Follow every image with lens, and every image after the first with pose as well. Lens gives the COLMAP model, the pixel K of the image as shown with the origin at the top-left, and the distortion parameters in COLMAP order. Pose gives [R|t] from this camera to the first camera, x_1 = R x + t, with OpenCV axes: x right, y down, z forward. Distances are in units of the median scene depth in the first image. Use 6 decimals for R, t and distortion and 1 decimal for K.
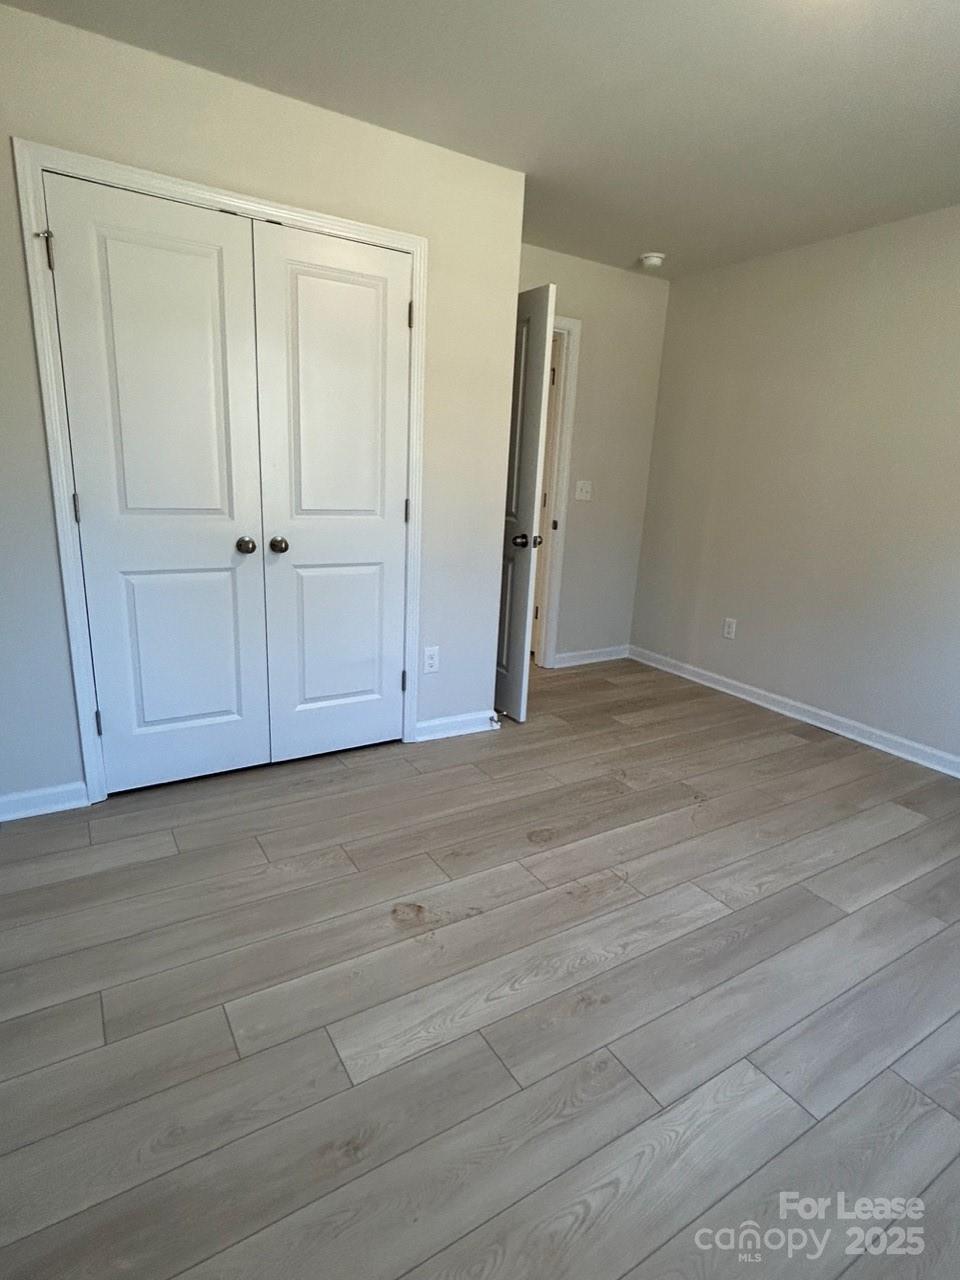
lens RADIAL K [[673.7, 0, 480.0], [0, 673.7, 640.0], [0, 0, 1]] dist [0.000811, 0.000427]
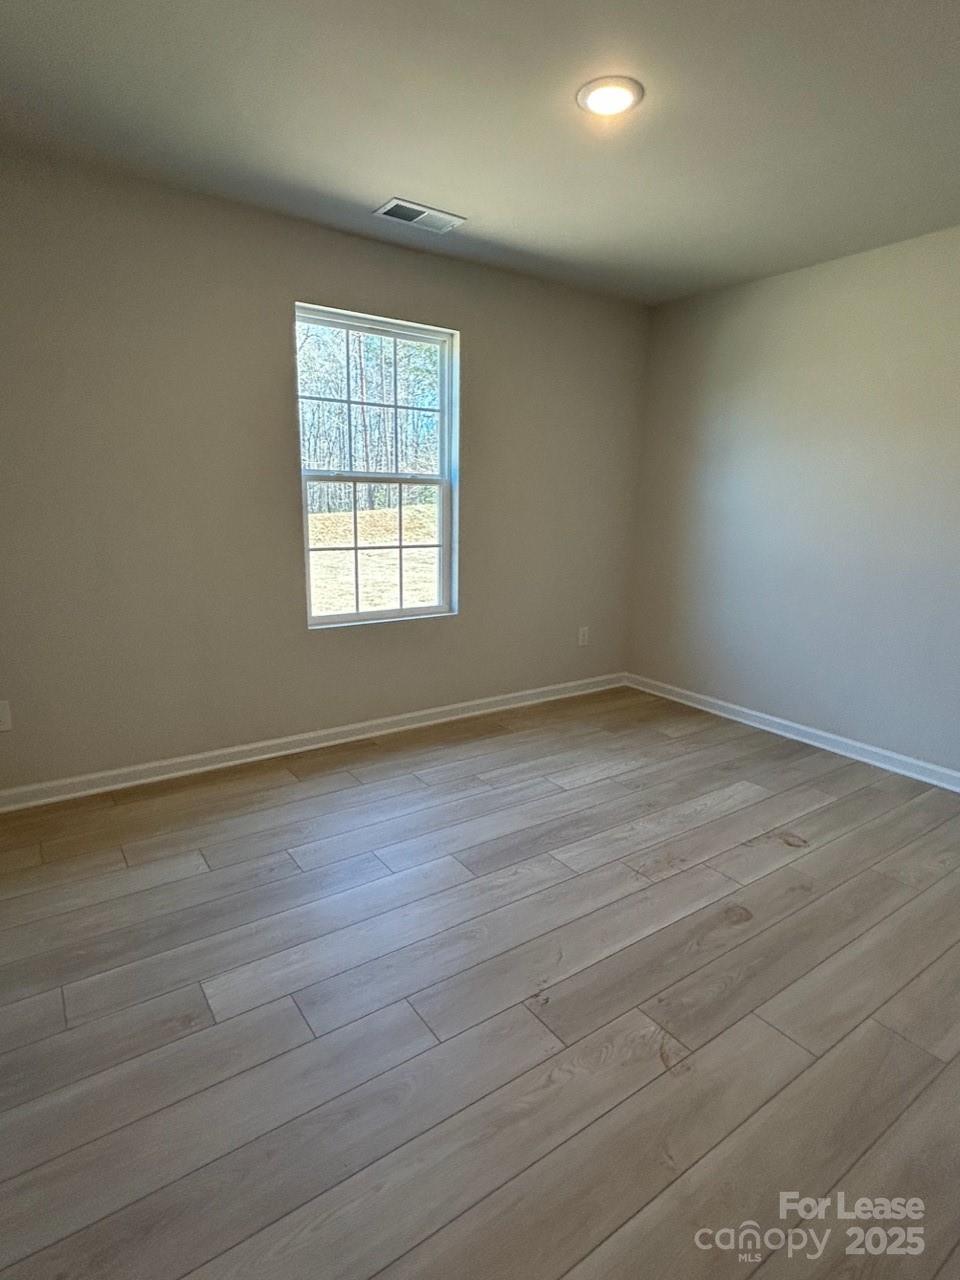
lens RADIAL K [[673.7, 0, 480.0], [0, 673.7, 640.0], [0, 0, 1]] dist [0.000811, 0.000427]
pose [[-0.996042, -0.056983, -0.068217, 0.643156], [-0.081687, 0.889395, 0.449782, -0.511371], [0.035042, 0.453574, -0.890530, 2.035325]]
